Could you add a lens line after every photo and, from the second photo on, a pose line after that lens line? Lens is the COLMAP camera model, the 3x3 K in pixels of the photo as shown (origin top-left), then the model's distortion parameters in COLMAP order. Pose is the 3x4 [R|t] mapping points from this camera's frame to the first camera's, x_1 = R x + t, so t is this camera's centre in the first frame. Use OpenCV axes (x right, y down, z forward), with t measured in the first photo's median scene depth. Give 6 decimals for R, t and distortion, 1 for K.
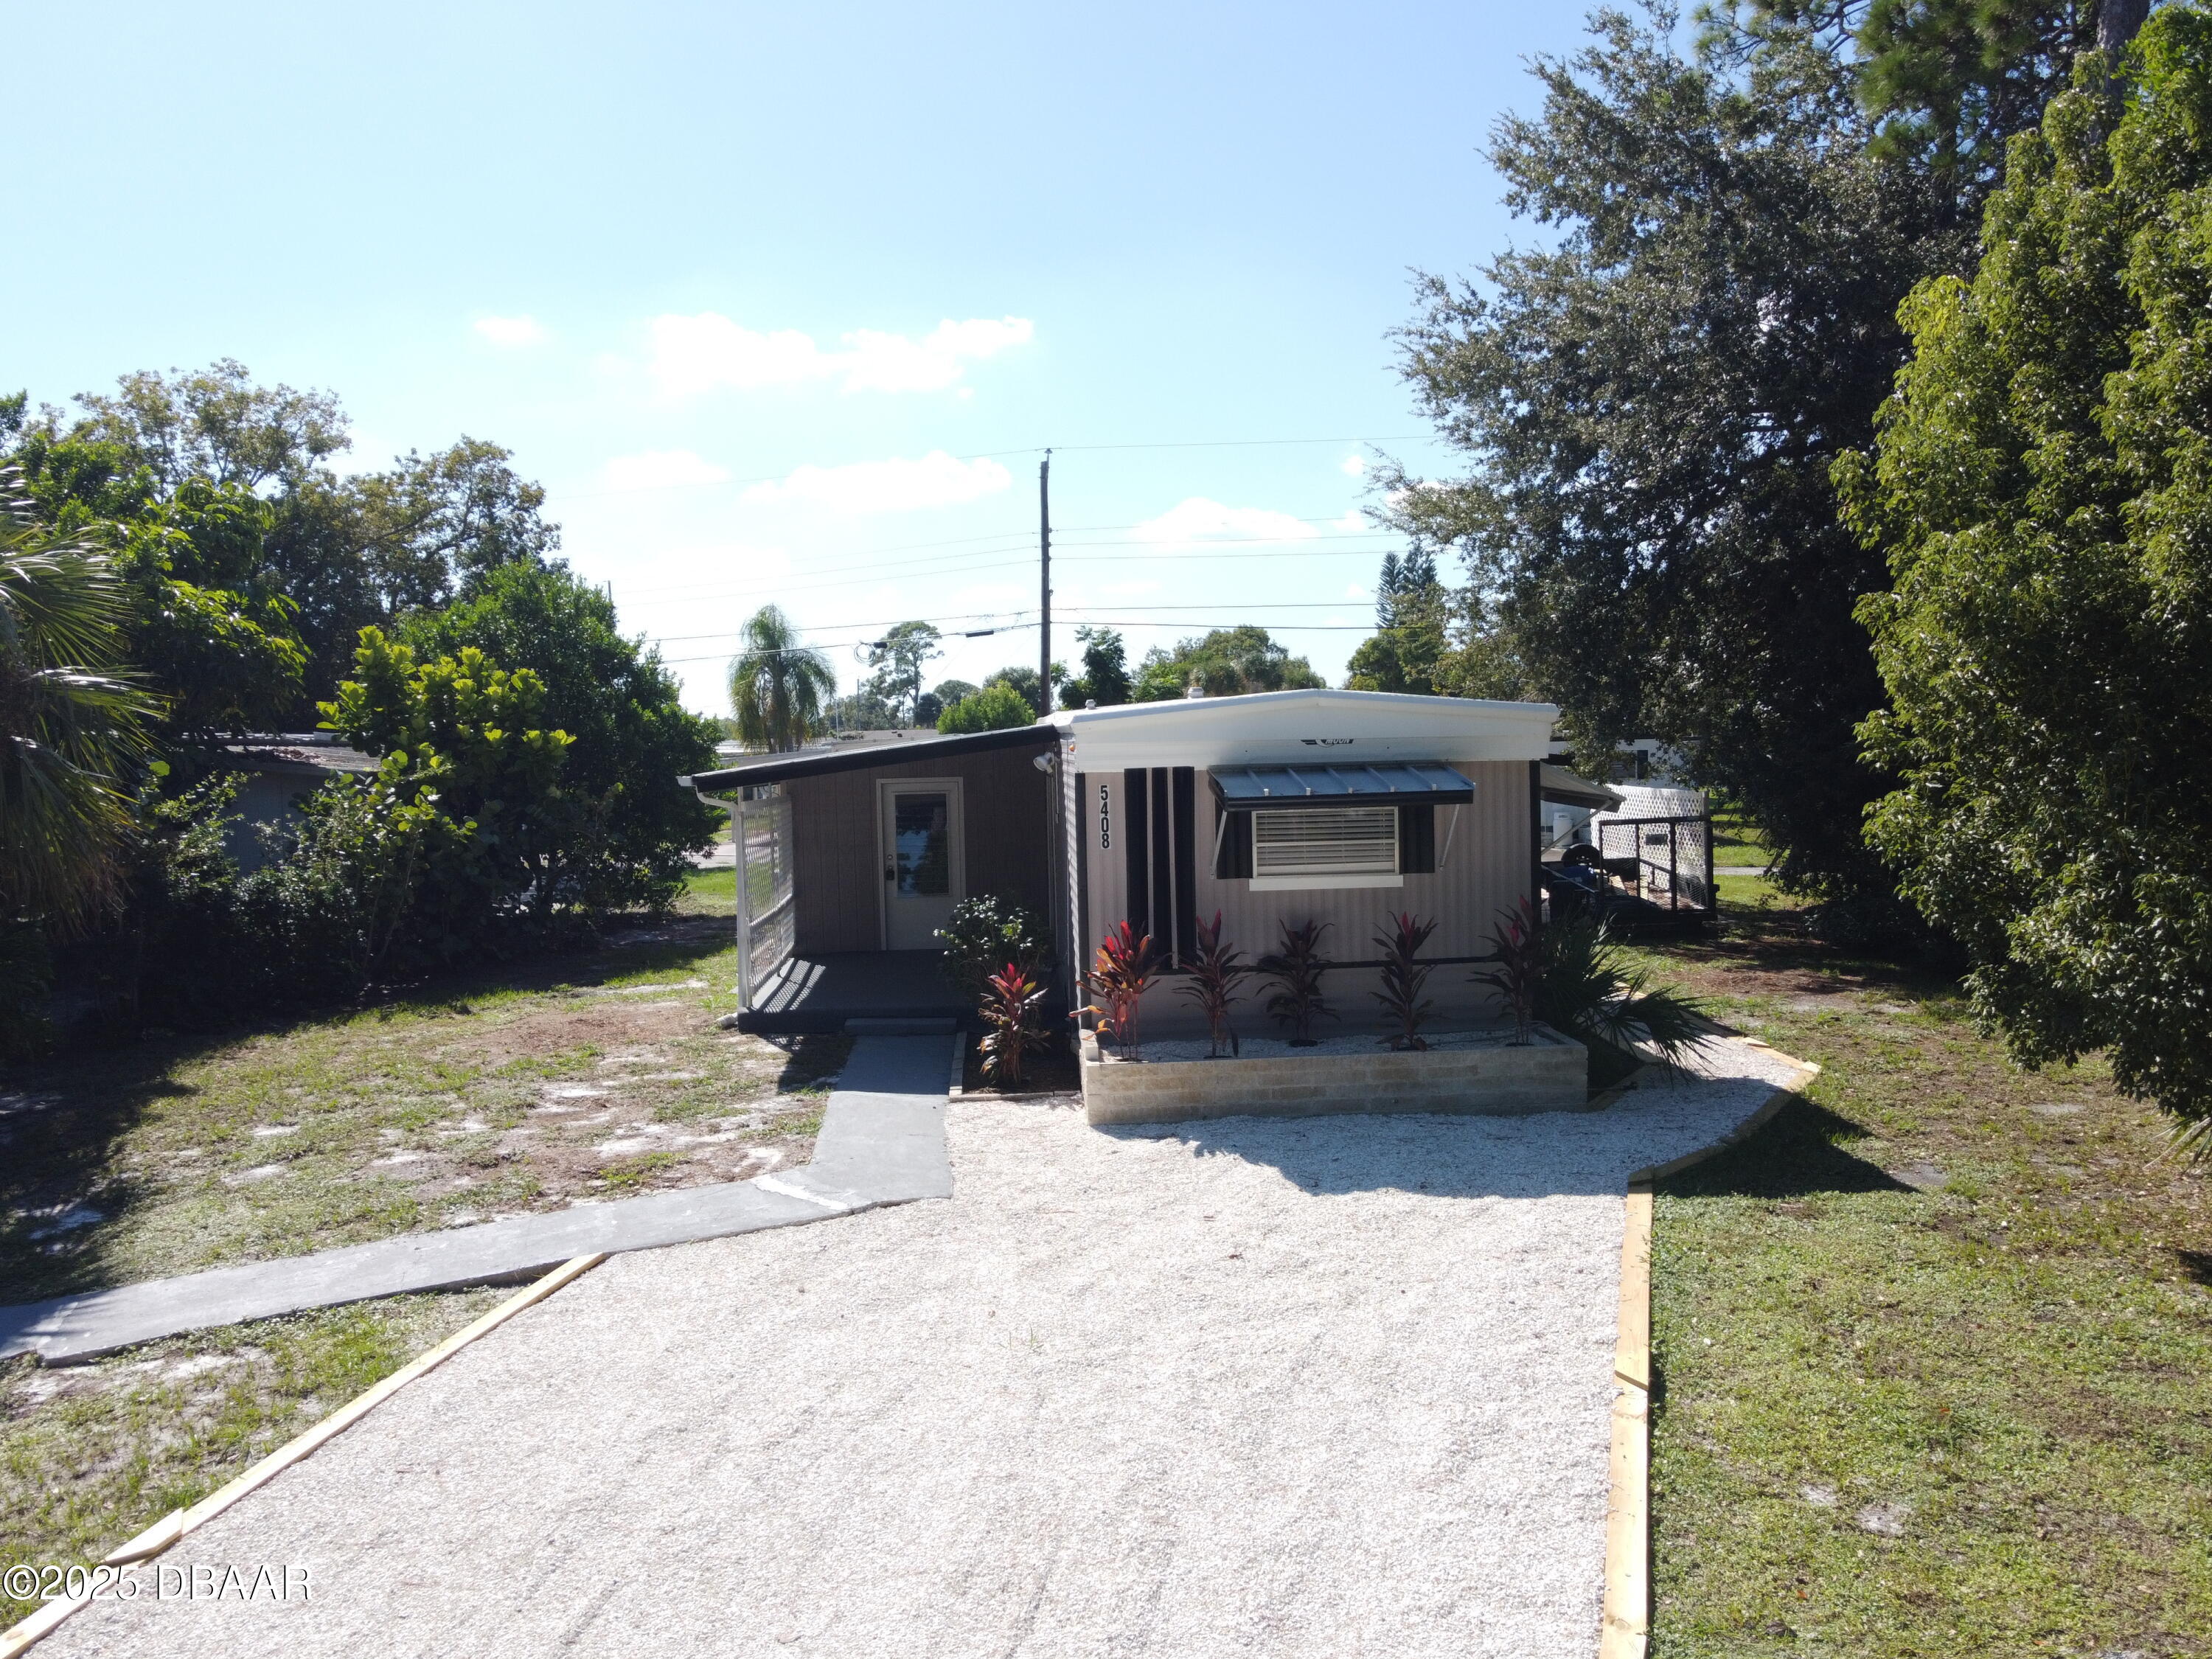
lens RADIAL K [[1690.5, 0, 1109.4], [0, 1690.5, 826.5], [0, 0, 1]] dist [0.008018, 0.017386]
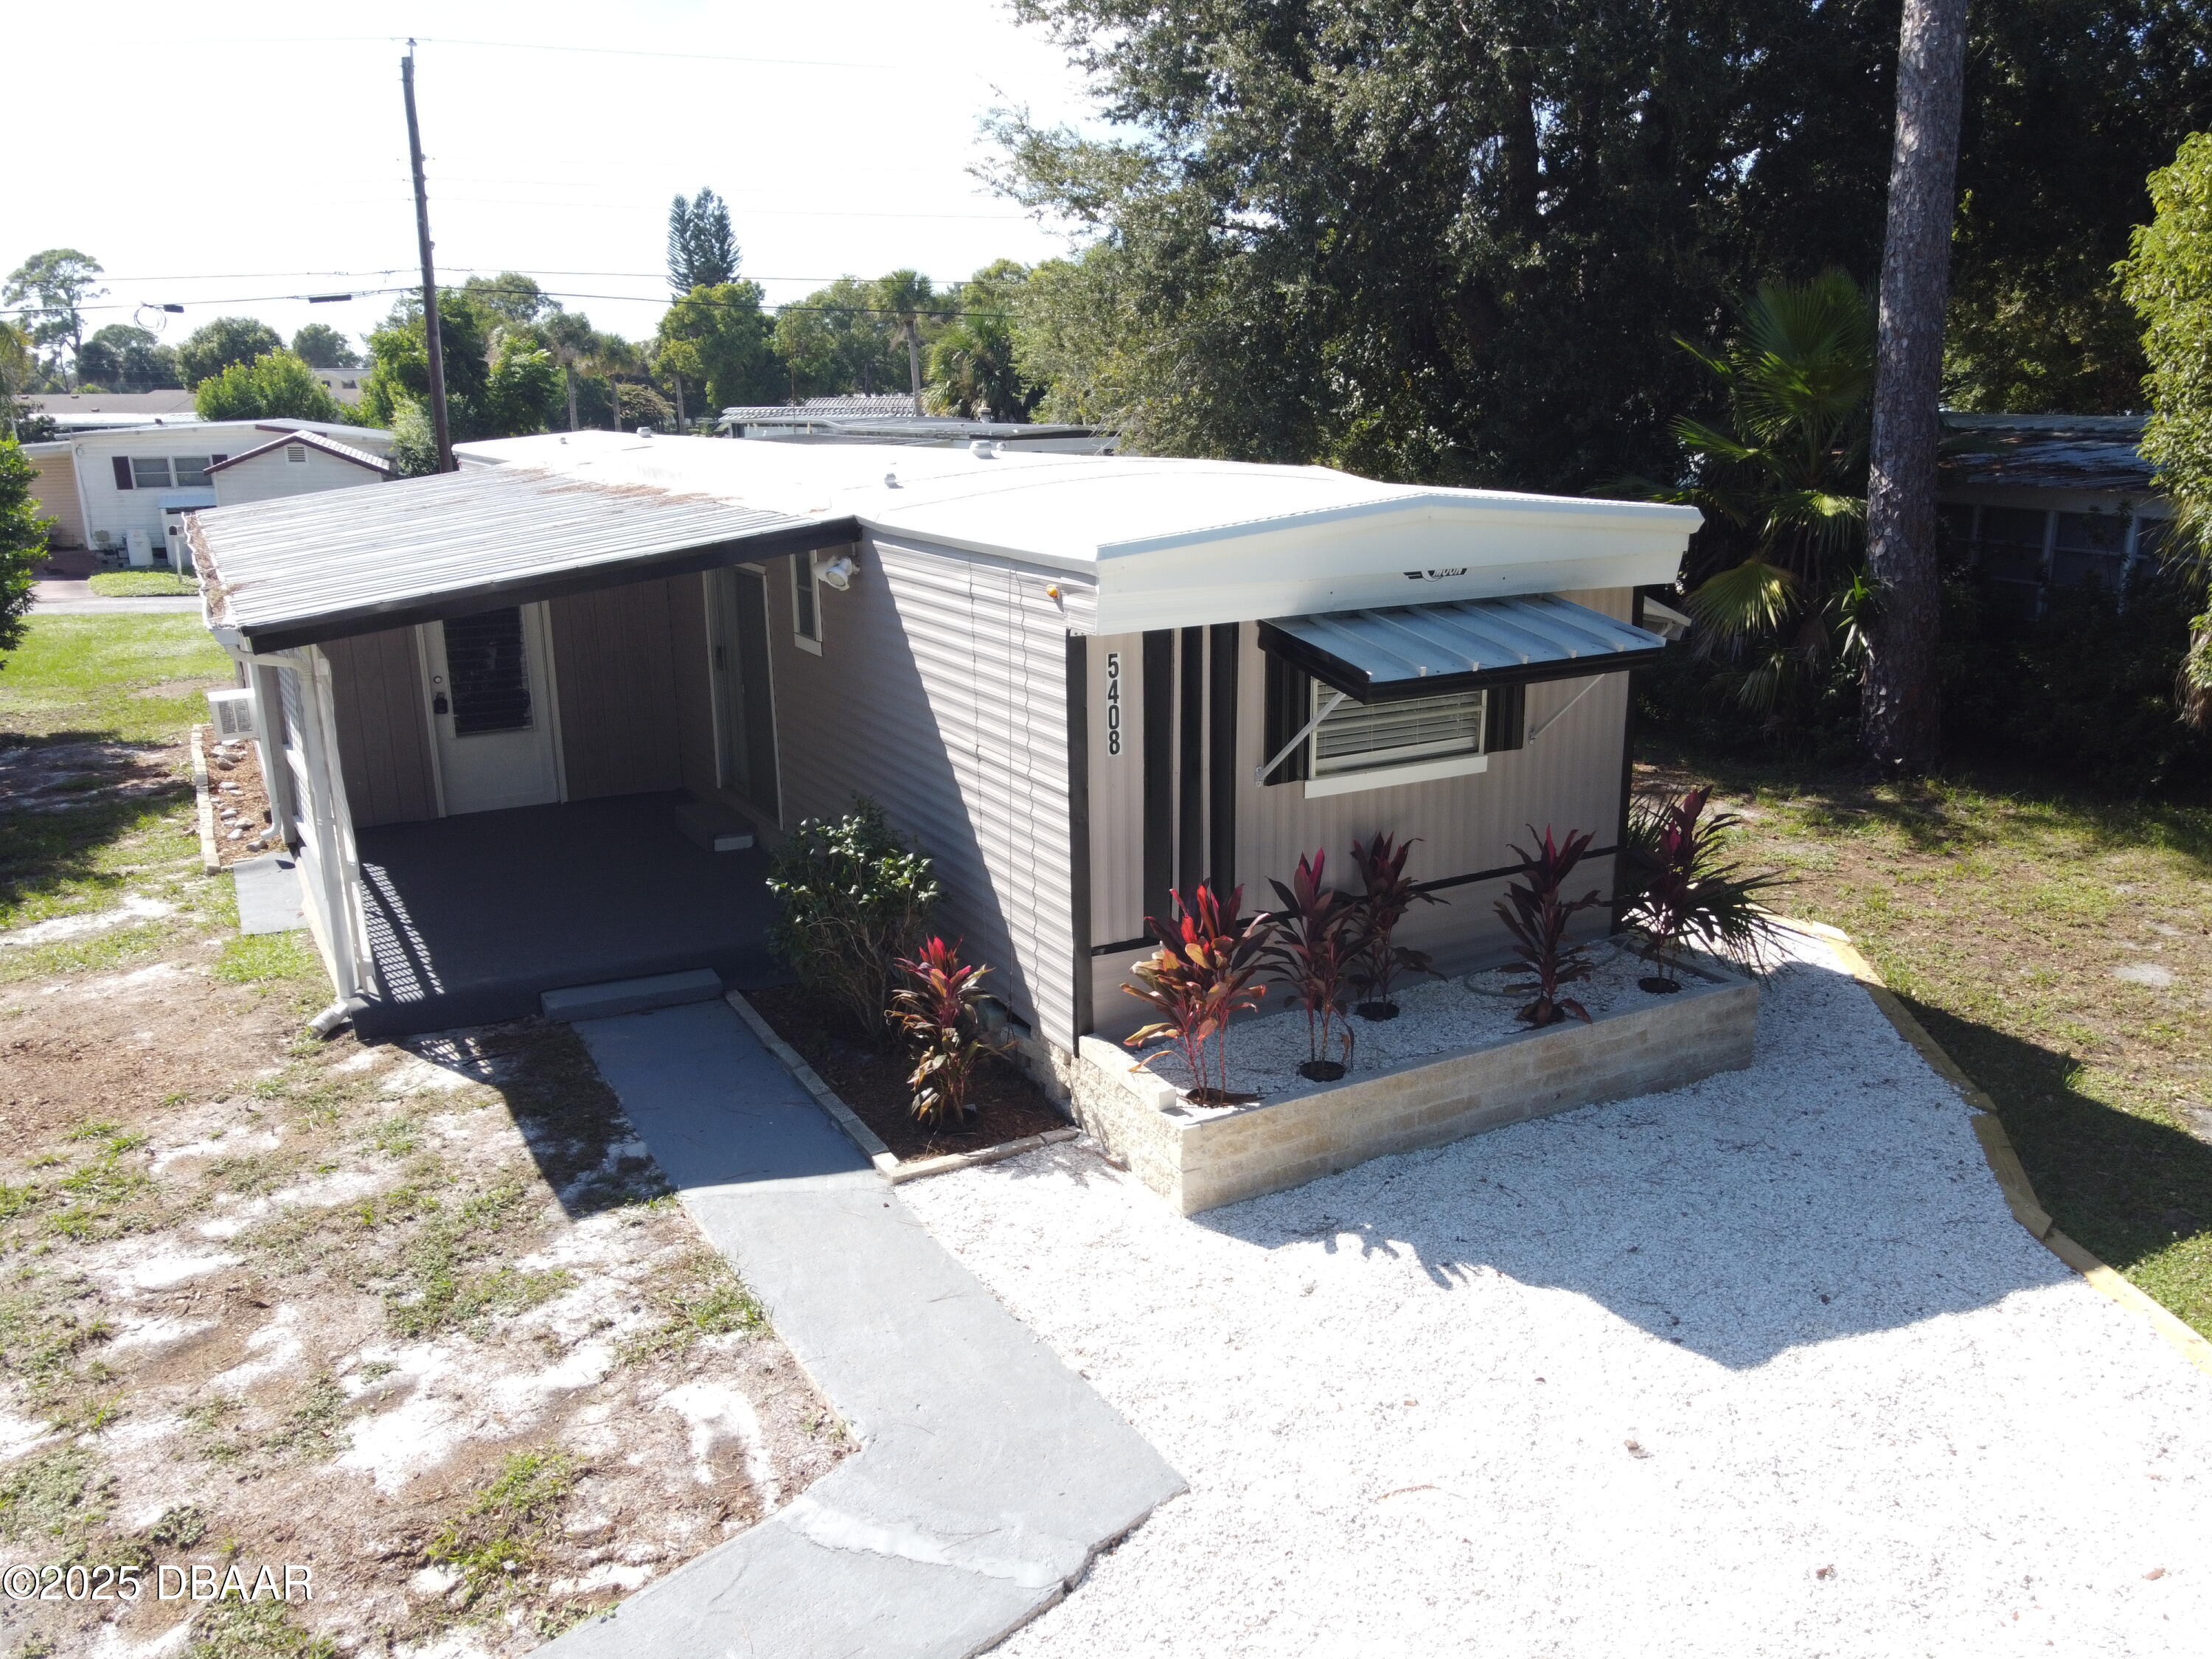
lens RADIAL K [[1690.5, 0, 1111.0], [0, 1690.5, 832.1], [0, 0, 1]] dist [0.008018, 0.017386]
pose [[0.909849, -0.096482, 0.403567, -0.257756], [0.014942, 0.979579, 0.200505, -0.084281], [-0.414670, -0.176399, 0.892710, 0.441022]]
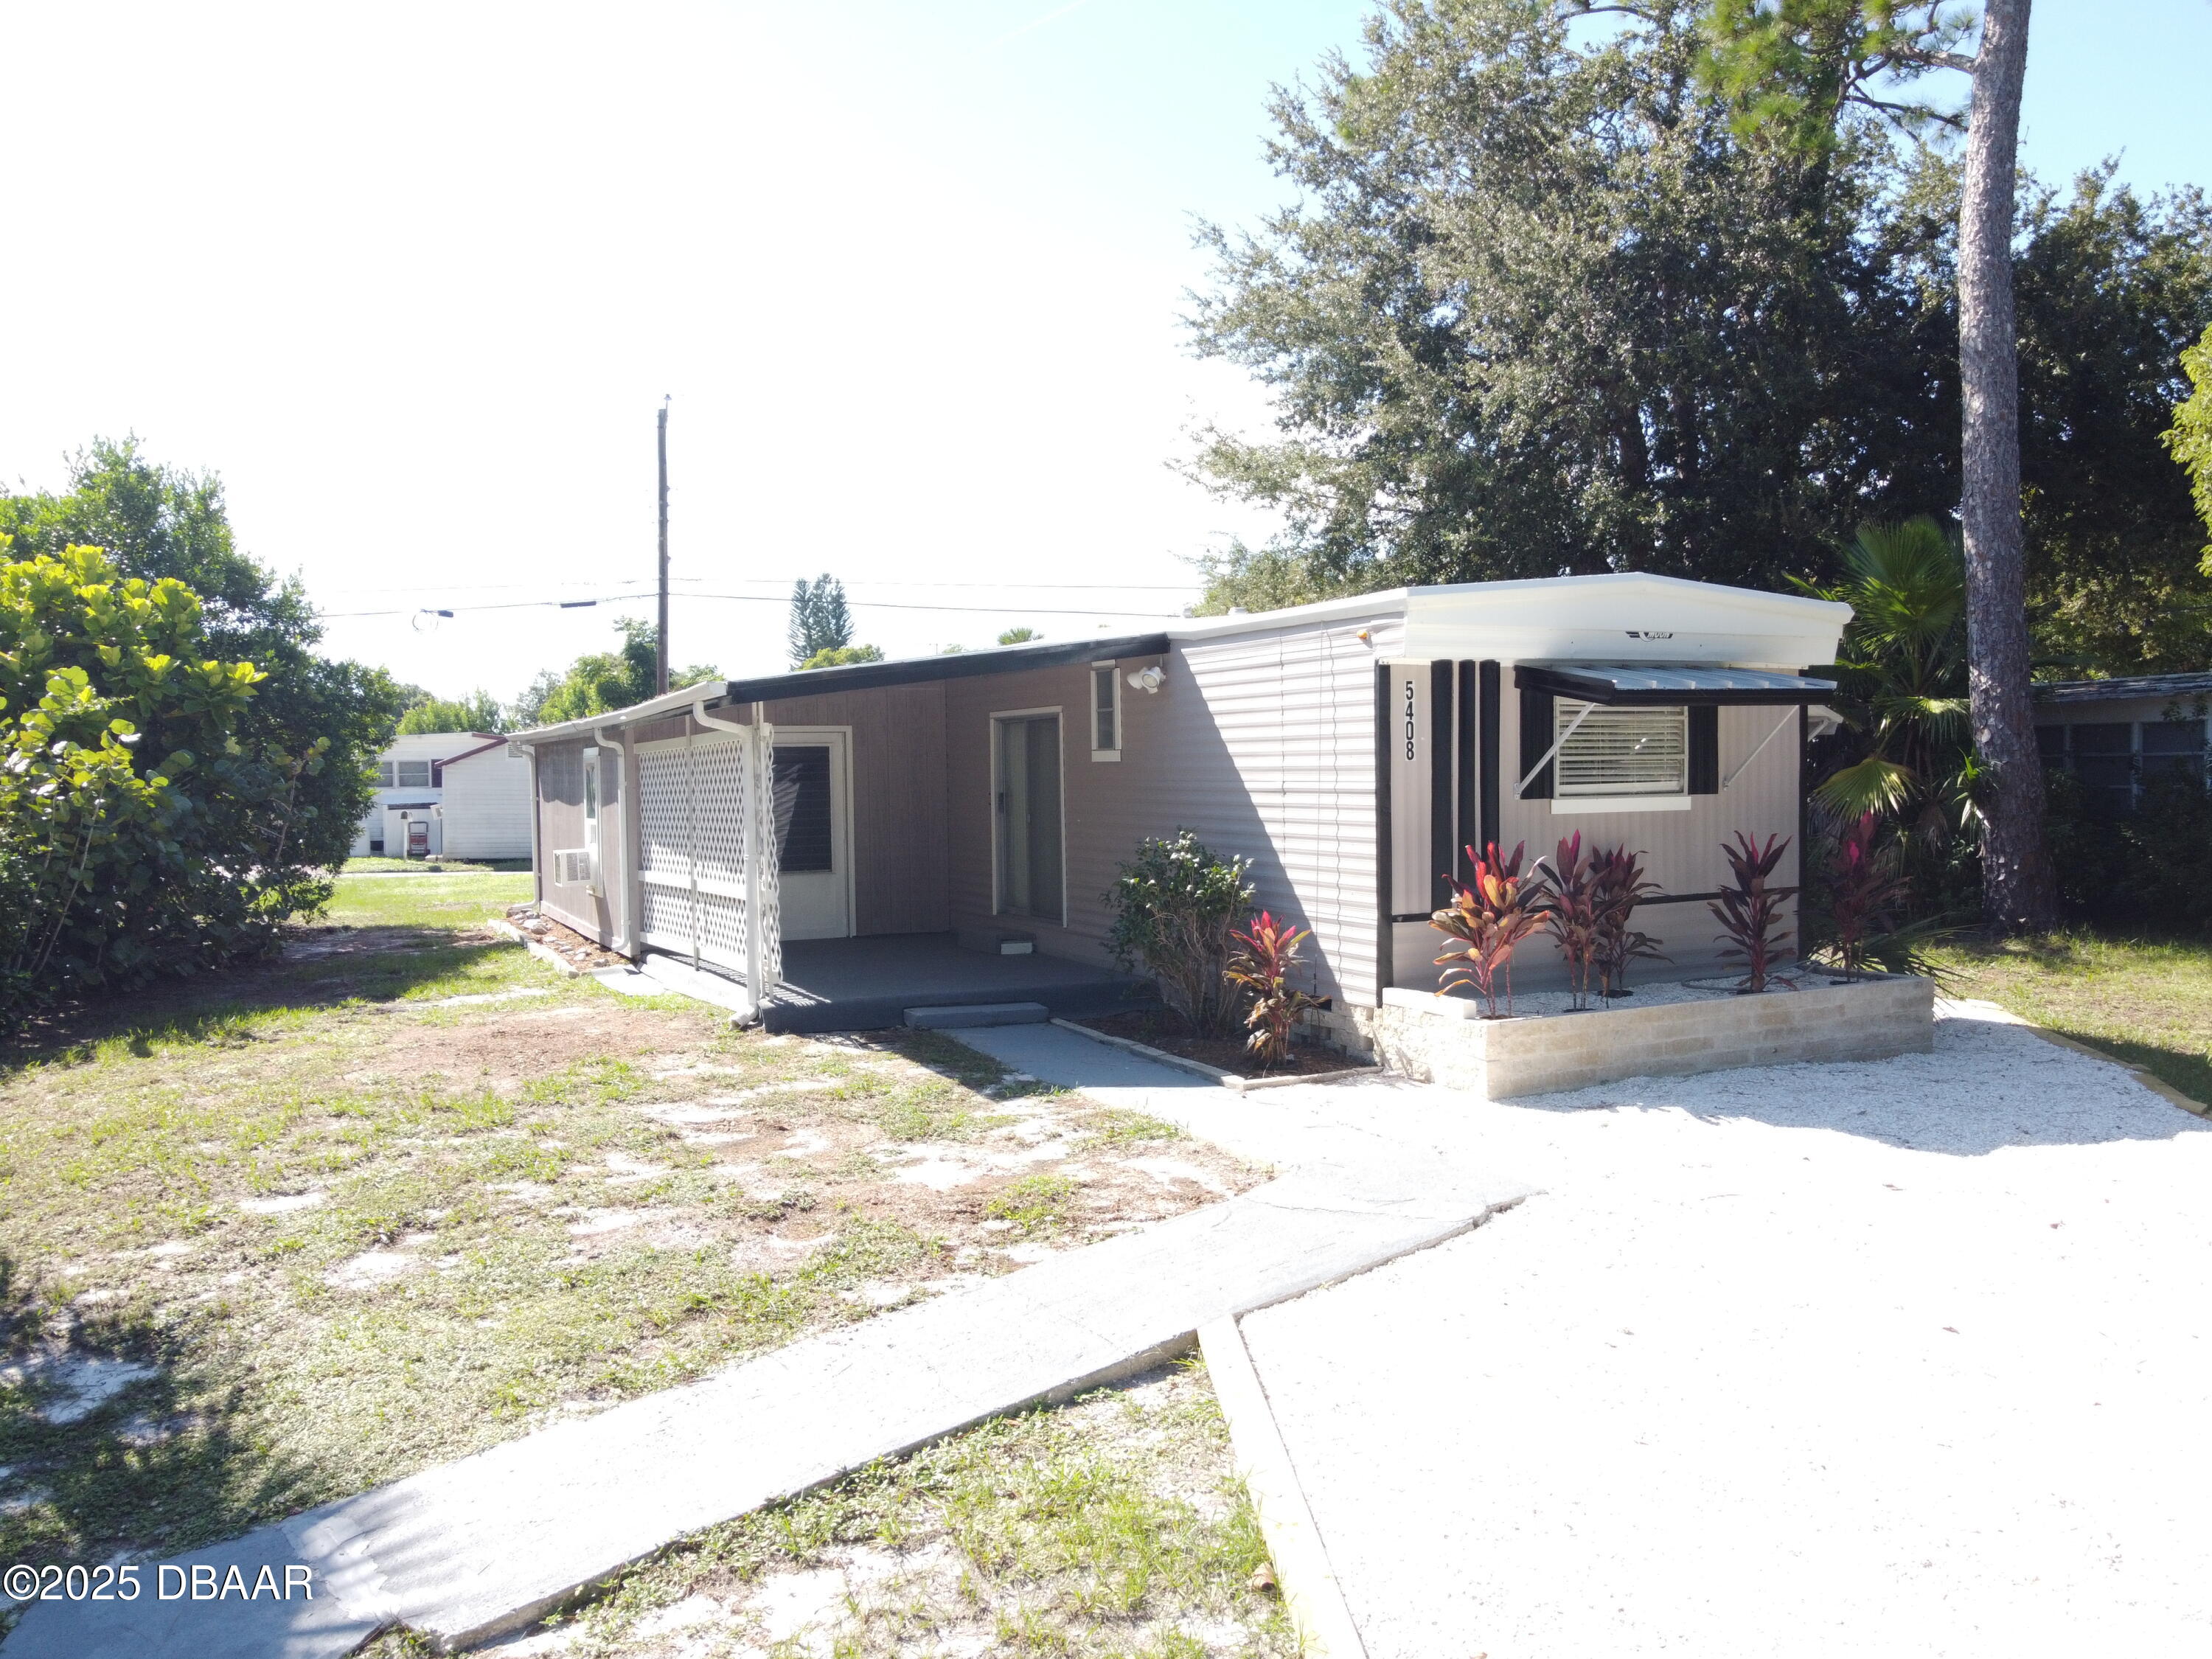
lens RADIAL K [[1690.5, 0, 1109.6], [0, 1690.5, 831.1], [0, 0, 1]] dist [0.008018, 0.017386]
pose [[0.927160, -0.005815, 0.374622, -0.434562], [0.013613, 0.999742, -0.018172, 0.059146], [-0.374419, 0.021948, 0.927000, 0.313131]]
